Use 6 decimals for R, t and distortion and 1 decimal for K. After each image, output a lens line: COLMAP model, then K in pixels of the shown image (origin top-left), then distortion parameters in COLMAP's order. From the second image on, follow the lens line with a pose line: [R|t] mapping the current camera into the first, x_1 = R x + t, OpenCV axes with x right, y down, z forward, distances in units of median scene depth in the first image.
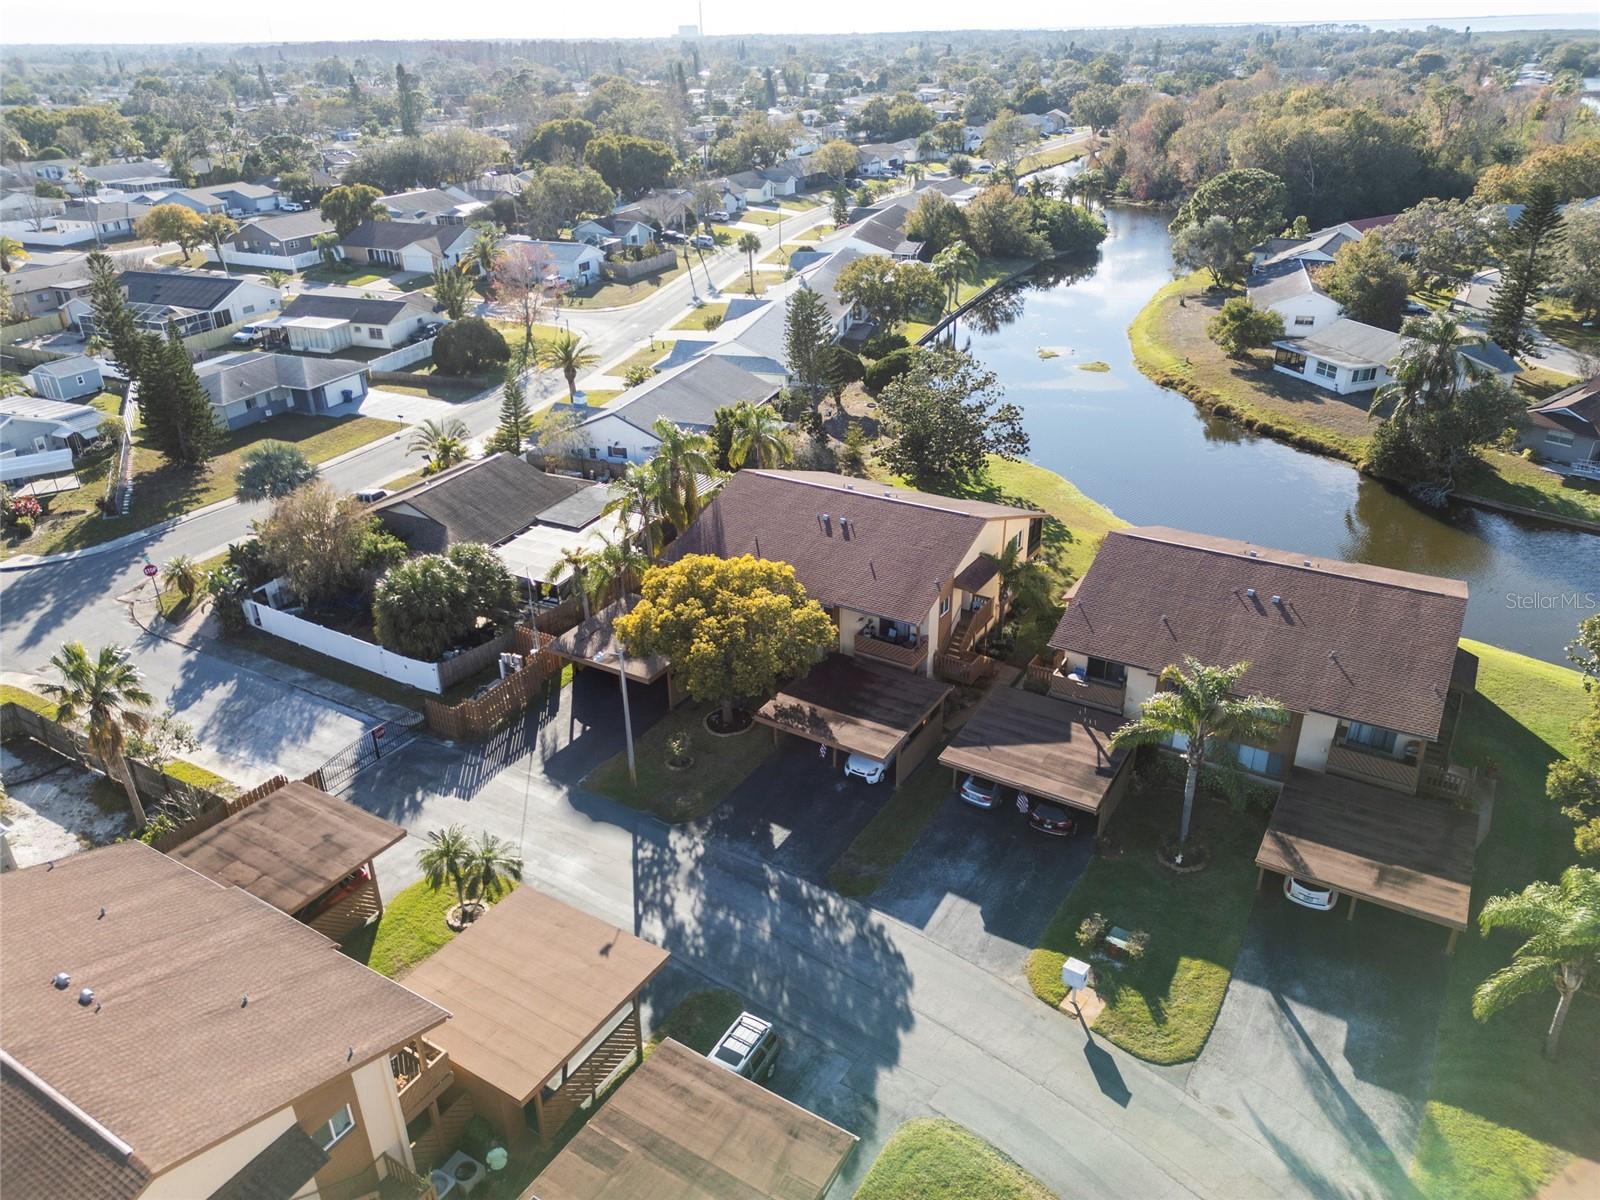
lens RADIAL K [[1123.8, 0, 800.0], [0, 1123.8, 600.0], [0, 0, 1]] dist [0.008565, -0.000887]
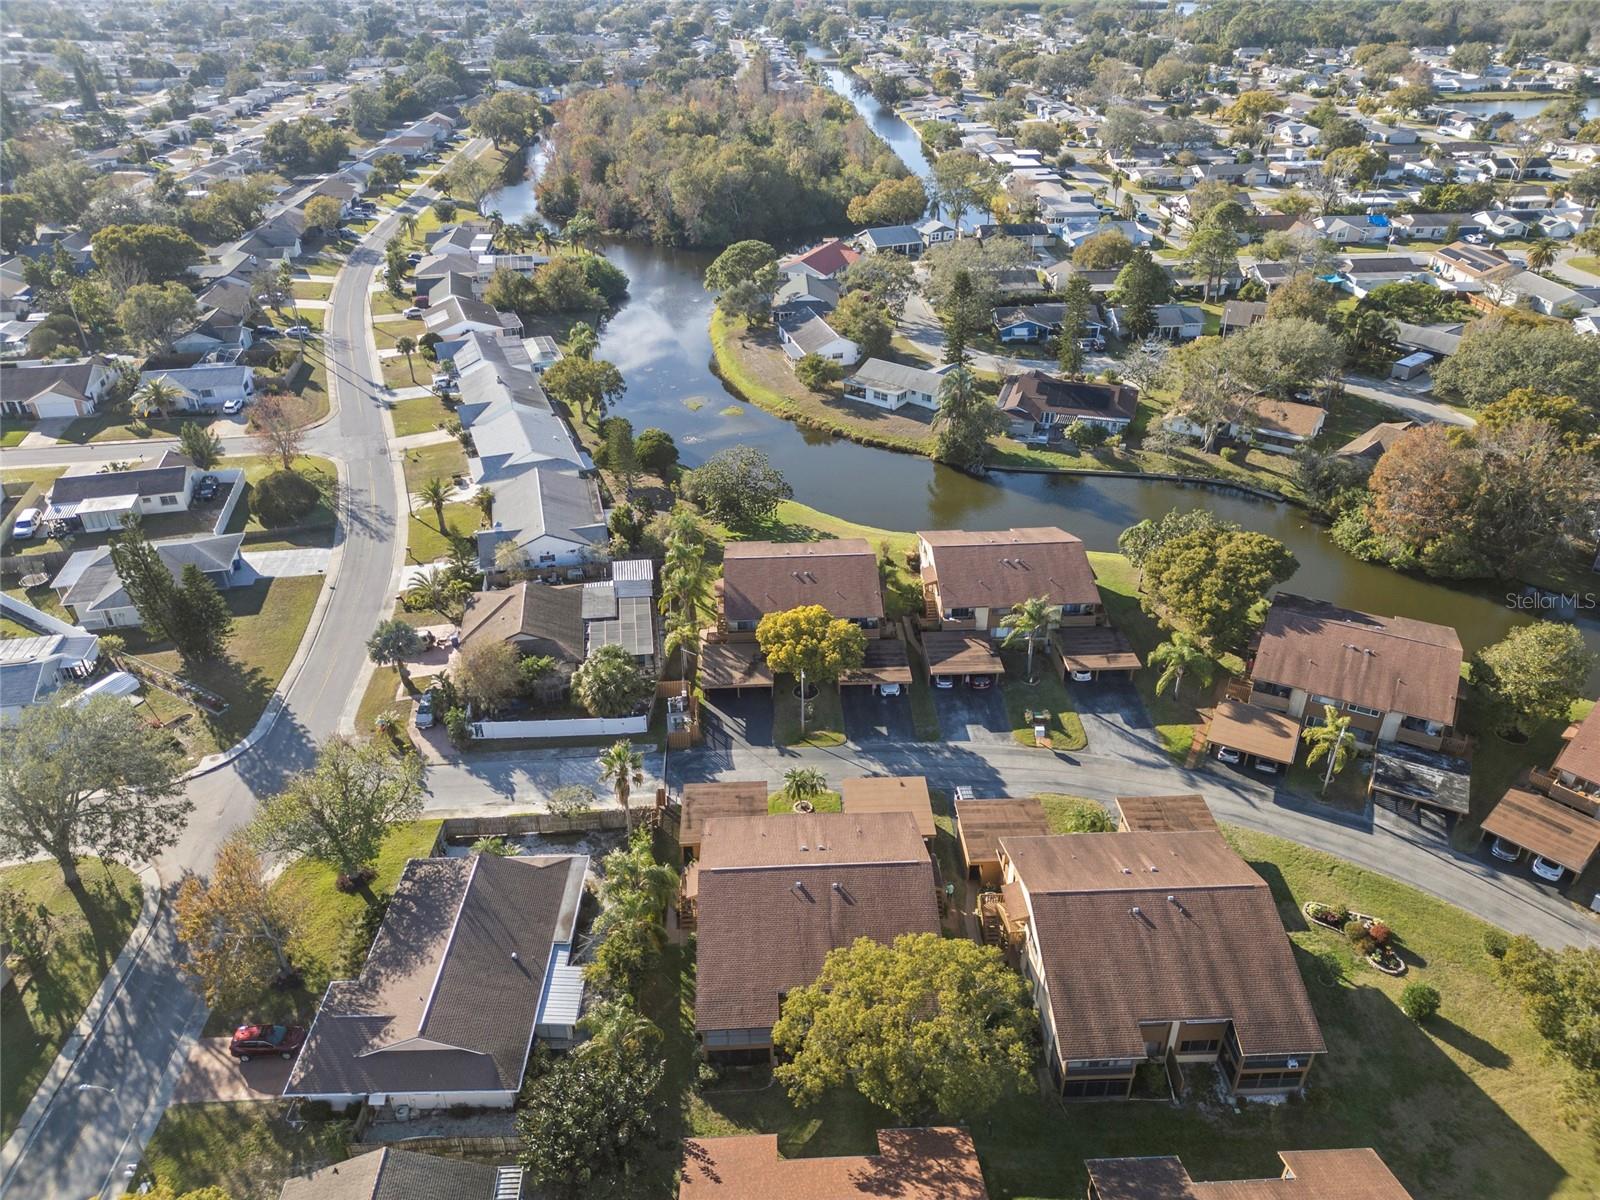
lens RADIAL K [[1113.7, 0, 800.0], [0, 1113.7, 600.0], [0, 0, 1]] dist [0.036465, 0.000231]
pose [[0.825035, -0.275426, 0.493414, -0.915710], [0.243785, 0.961222, 0.128926, -0.275761], [-0.509790, 0.013919, 0.860187, -0.604458]]
